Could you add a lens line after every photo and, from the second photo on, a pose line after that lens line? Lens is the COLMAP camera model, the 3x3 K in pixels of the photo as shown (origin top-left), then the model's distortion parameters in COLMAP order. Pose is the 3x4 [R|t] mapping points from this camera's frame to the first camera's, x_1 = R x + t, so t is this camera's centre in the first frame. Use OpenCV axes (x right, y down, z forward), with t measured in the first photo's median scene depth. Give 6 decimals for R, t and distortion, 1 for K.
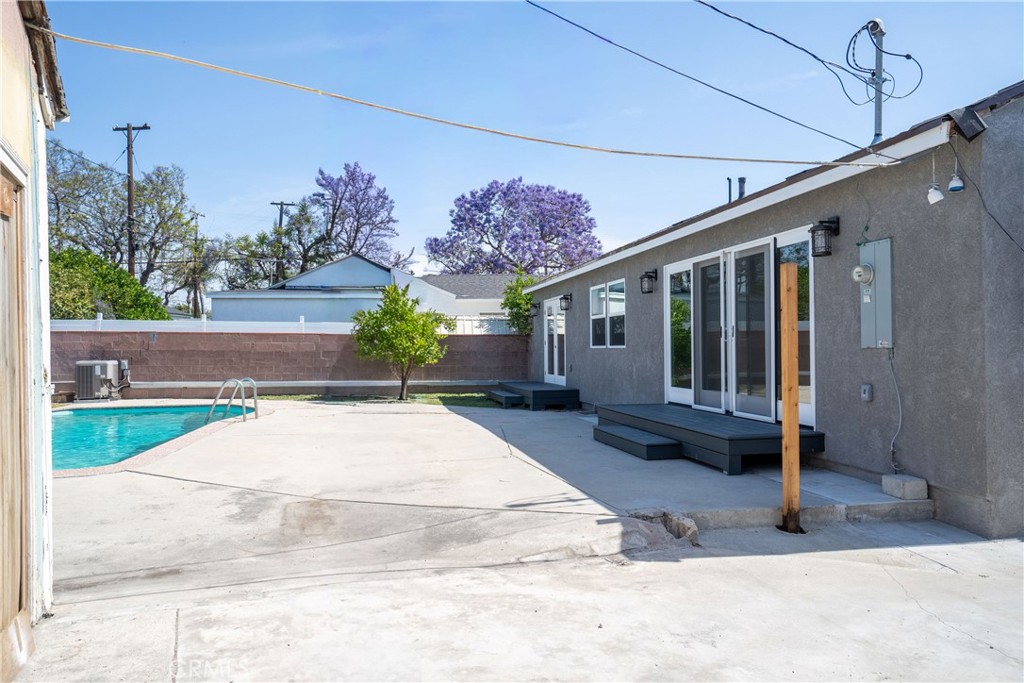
lens RADIAL K [[710.9, 0, 508.7], [0, 710.9, 341.1], [0, 0, 1]] dist [0.009631, 0.021156]
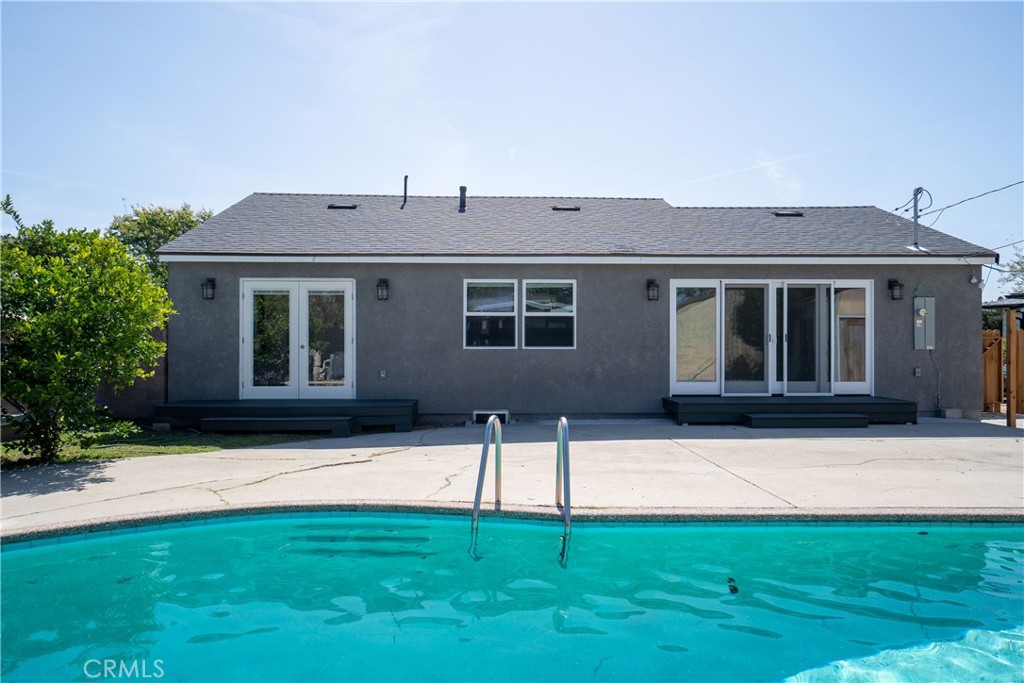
lens RADIAL K [[710.9, 0, 519.6], [0, 710.9, 345.7], [0, 0, 1]] dist [0.009631, 0.021156]
pose [[0.143618, 0.011737, 0.989564, -1.549220], [-0.011002, 0.999887, -0.010263, 0.029463], [-0.989572, -0.009414, 0.143731, 1.717221]]
